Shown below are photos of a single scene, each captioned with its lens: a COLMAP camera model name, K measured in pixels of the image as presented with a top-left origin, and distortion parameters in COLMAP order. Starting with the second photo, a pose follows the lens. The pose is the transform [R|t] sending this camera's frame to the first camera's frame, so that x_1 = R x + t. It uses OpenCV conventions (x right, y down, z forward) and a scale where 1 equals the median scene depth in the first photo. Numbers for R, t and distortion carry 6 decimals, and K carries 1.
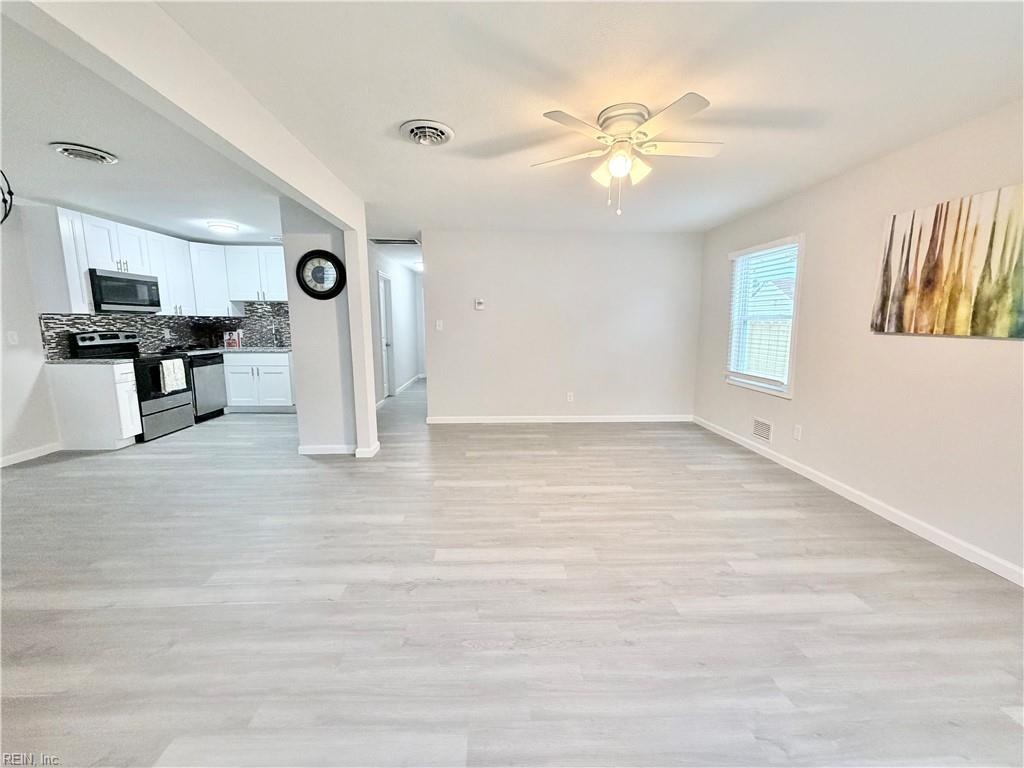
lens RADIAL K [[412.7, 0, 512.3], [0, 412.7, 386.0], [0, 0, 1]] dist [-0.002042, 0.000119]
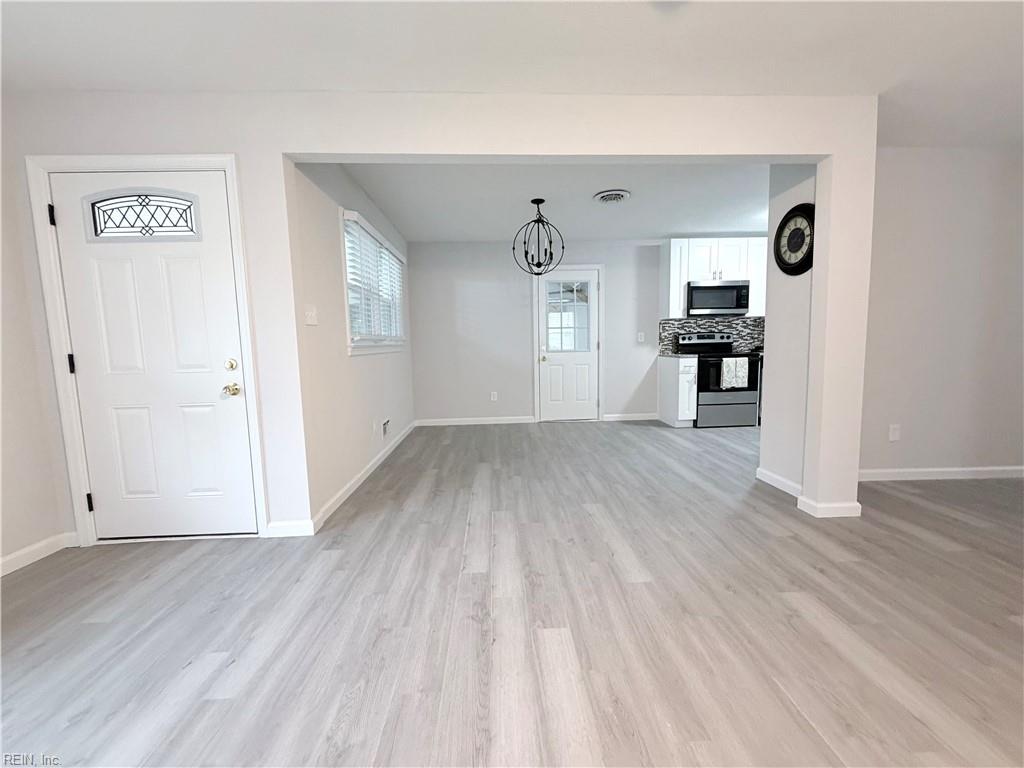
lens RADIAL K [[412.7, 0, 509.2], [0, 412.7, 382.4], [0, 0, 1]] dist [-0.002042, 0.000119]
pose [[-0.011187, 0.086178, -0.996217, 0.277499], [-0.130248, 0.987666, 0.086901, -0.022821], [0.991418, 0.130727, 0.000175, 0.539263]]
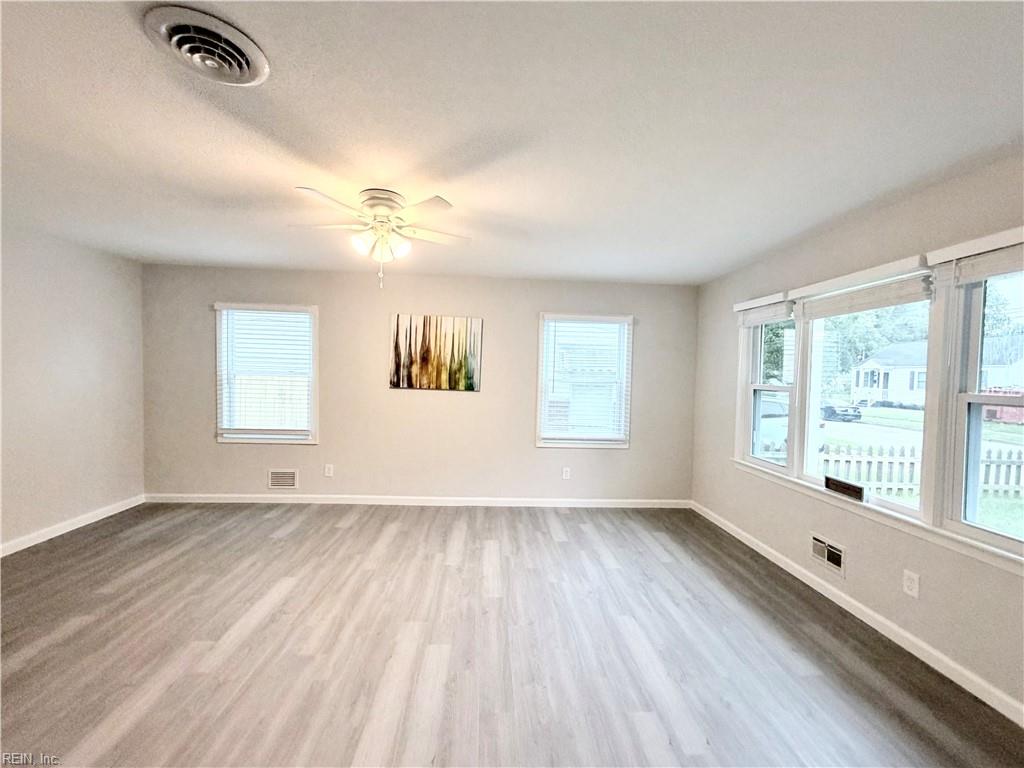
lens RADIAL K [[412.7, 0, 514.5], [0, 412.7, 379.6], [0, 0, 1]] dist [-0.002042, 0.000119]
pose [[-0.015083, -0.017174, 0.999739, -0.490456], [0.125537, 0.991908, 0.018933, -0.100926], [-0.991974, 0.125790, -0.012805, 0.438061]]
